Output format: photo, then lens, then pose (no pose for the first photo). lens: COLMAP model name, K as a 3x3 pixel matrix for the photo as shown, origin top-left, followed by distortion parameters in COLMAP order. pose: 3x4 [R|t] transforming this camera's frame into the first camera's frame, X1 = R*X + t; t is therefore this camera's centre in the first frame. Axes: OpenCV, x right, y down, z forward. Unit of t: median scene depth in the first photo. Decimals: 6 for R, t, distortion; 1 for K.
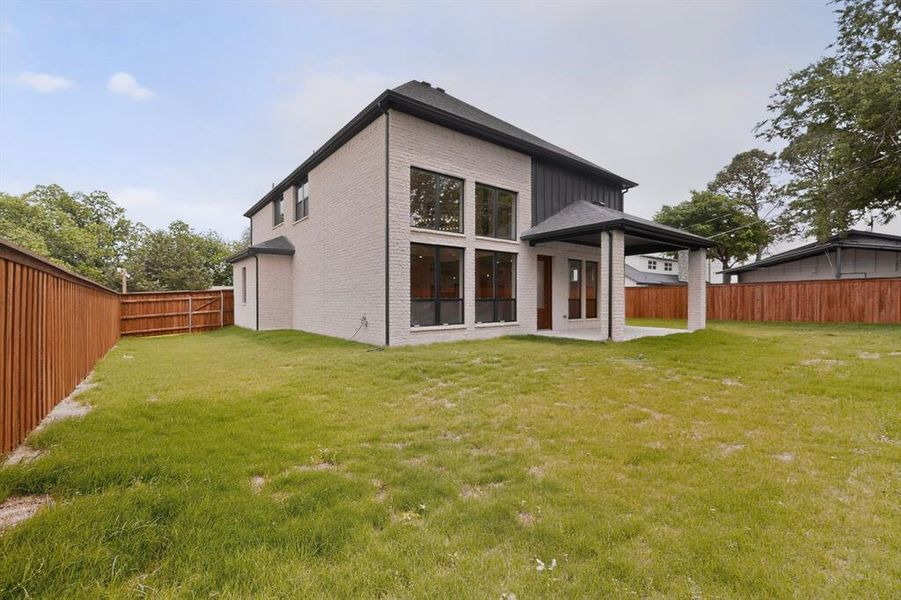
lens RADIAL K [[398.1, 0, 445.9], [0, 398.1, 300.1], [0, 0, 1]] dist [0.005903, 0.001444]
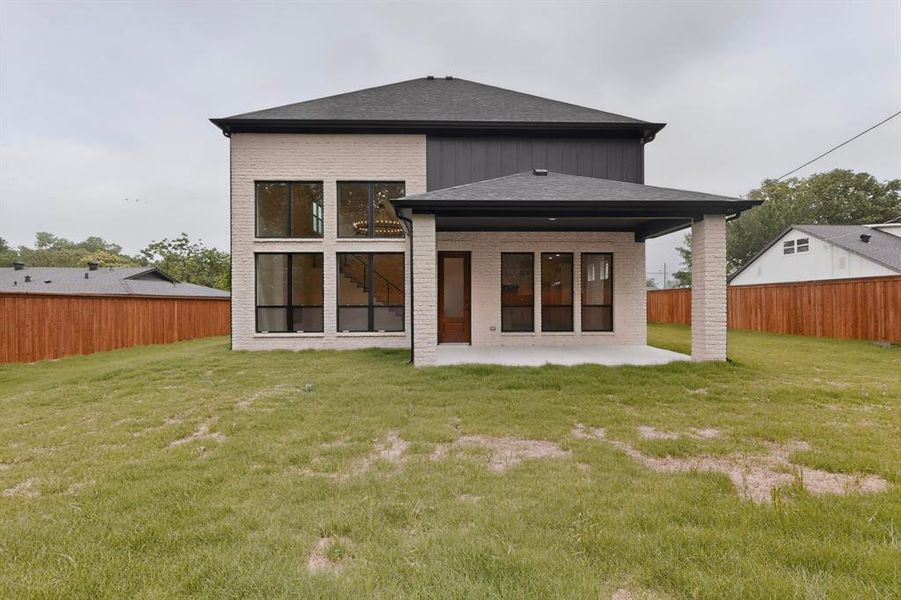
lens RADIAL K [[398.1, 0, 448.2], [0, 398.1, 302.2], [0, 0, 1]] dist [0.005903, 0.001444]
pose [[0.796620, 0.000798, -0.604480, 0.847081], [0.003164, 0.999980, 0.005490, -0.016380], [0.604473, -0.006286, 0.796601, 0.409694]]
